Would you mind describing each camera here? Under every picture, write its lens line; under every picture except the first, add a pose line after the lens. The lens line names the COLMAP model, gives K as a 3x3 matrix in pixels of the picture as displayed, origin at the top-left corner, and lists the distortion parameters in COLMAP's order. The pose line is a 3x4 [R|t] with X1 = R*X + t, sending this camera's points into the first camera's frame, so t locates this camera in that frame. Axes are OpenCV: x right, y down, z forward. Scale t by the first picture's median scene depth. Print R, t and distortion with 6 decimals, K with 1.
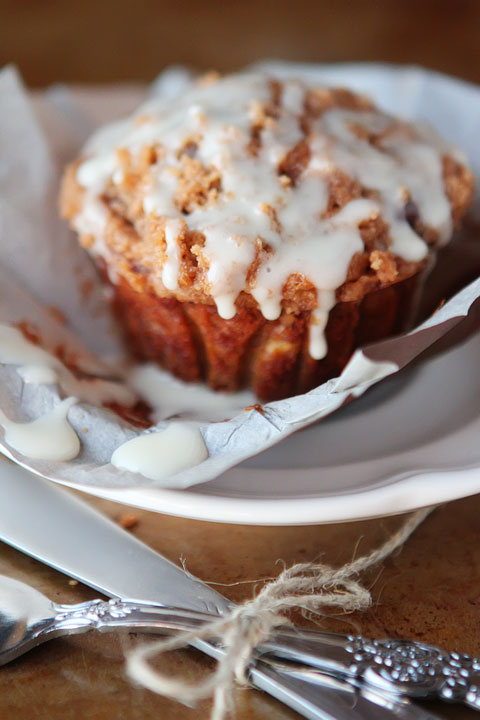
lens RADIAL K [[2336.3, 0, 242.0], [0, 2336.3, 363.3], [0, 0, 1]] dist [0.558273, 0.000000]
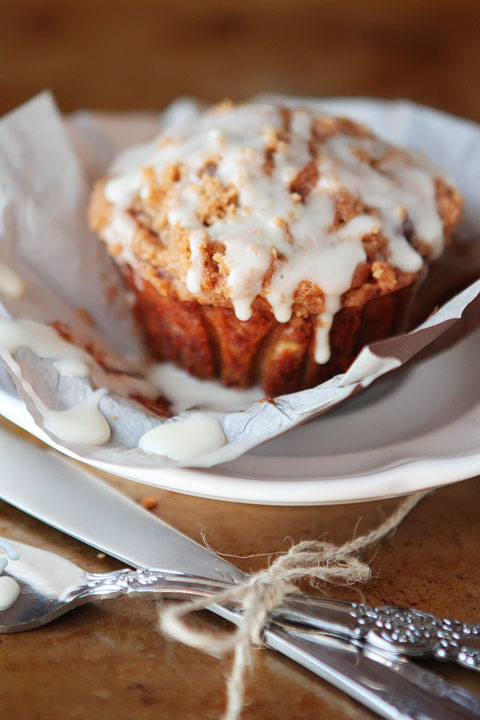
lens RADIAL K [[2336.3, 0, 237.6], [0, 2336.3, 361.7], [0, 0, 1]] dist [0.558273, 0.000000]
pose [[0.999448, 0.015037, 0.029611, -0.041682], [-0.014402, 0.999664, -0.021553, 0.024649], [-0.029925, 0.021115, 0.999329, -0.111598]]
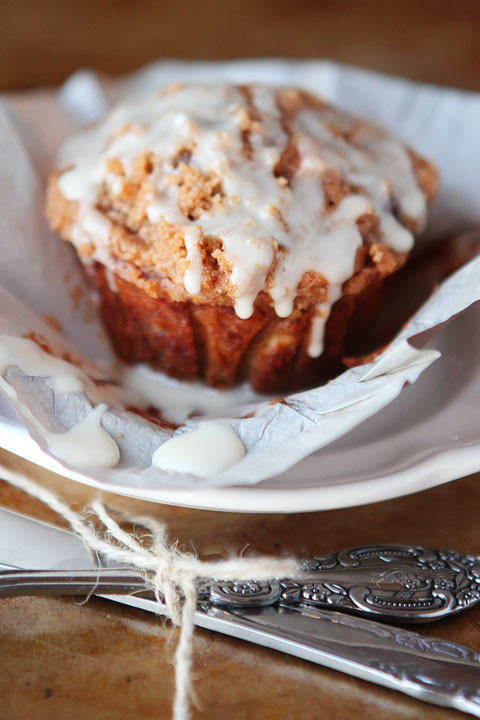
lens RADIAL K [[2336.3, 0, 239.9], [0, 2336.3, 359.2], [0, 0, 1]] dist [0.558273, 0.000000]
pose [[0.973644, -0.072133, 0.216367, -0.234495], [0.067743, 0.997320, 0.027647, -0.029617], [-0.217781, -0.012261, 0.975921, -0.017057]]
